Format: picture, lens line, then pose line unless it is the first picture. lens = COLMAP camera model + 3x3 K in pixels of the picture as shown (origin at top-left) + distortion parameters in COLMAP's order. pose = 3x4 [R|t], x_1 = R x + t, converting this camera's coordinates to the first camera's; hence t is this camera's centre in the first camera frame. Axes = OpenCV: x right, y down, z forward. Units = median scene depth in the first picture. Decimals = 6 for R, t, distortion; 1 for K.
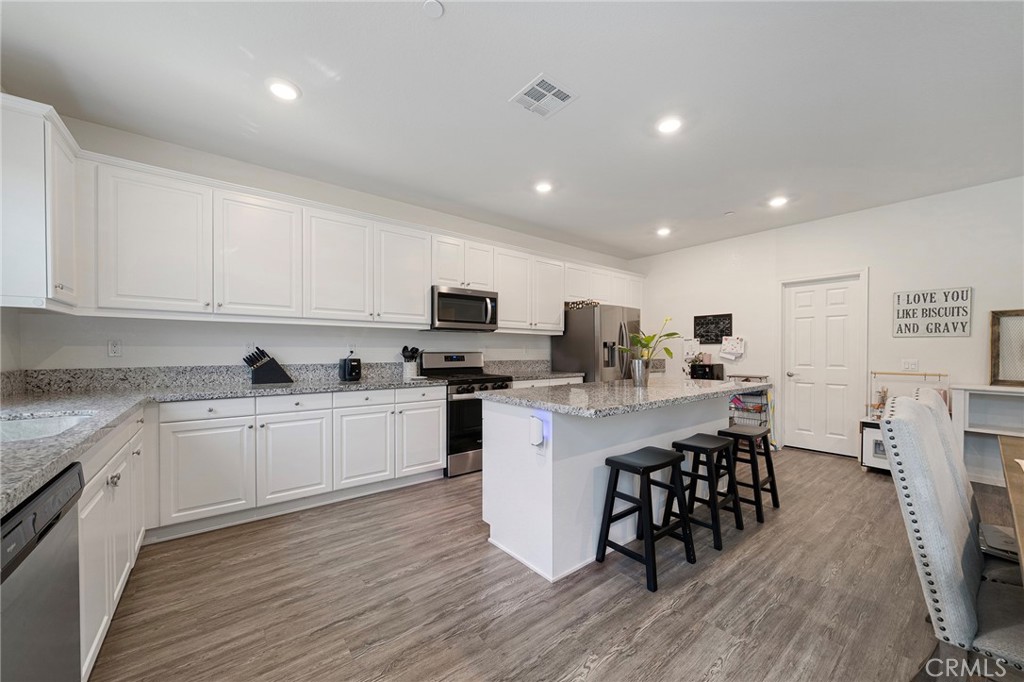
lens RADIAL K [[377.9, 0, 520.8], [0, 377.9, 349.4], [0, 0, 1]] dist [-0.003372, -0.000389]
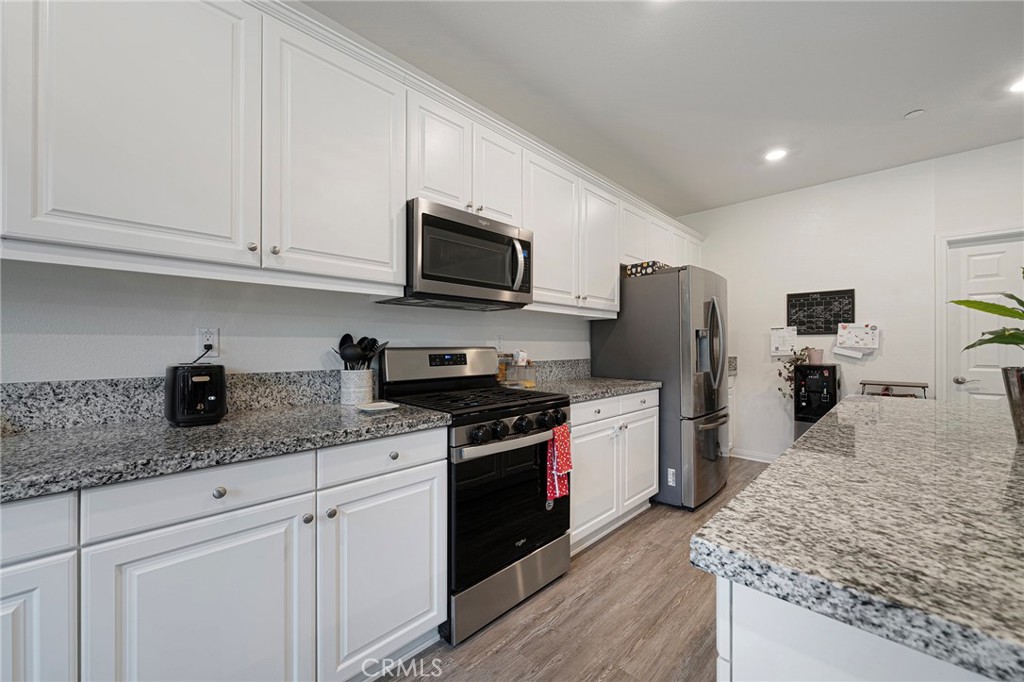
lens RADIAL K [[377.9, 0, 506.8], [0, 377.9, 344.4], [0, 0, 1]] dist [-0.003372, -0.000389]
pose [[0.995050, -0.000200, 0.099380, -0.155157], [0.000082, 0.999999, 0.001186, 0.002985], [-0.099380, -0.001172, 0.995049, 0.516275]]
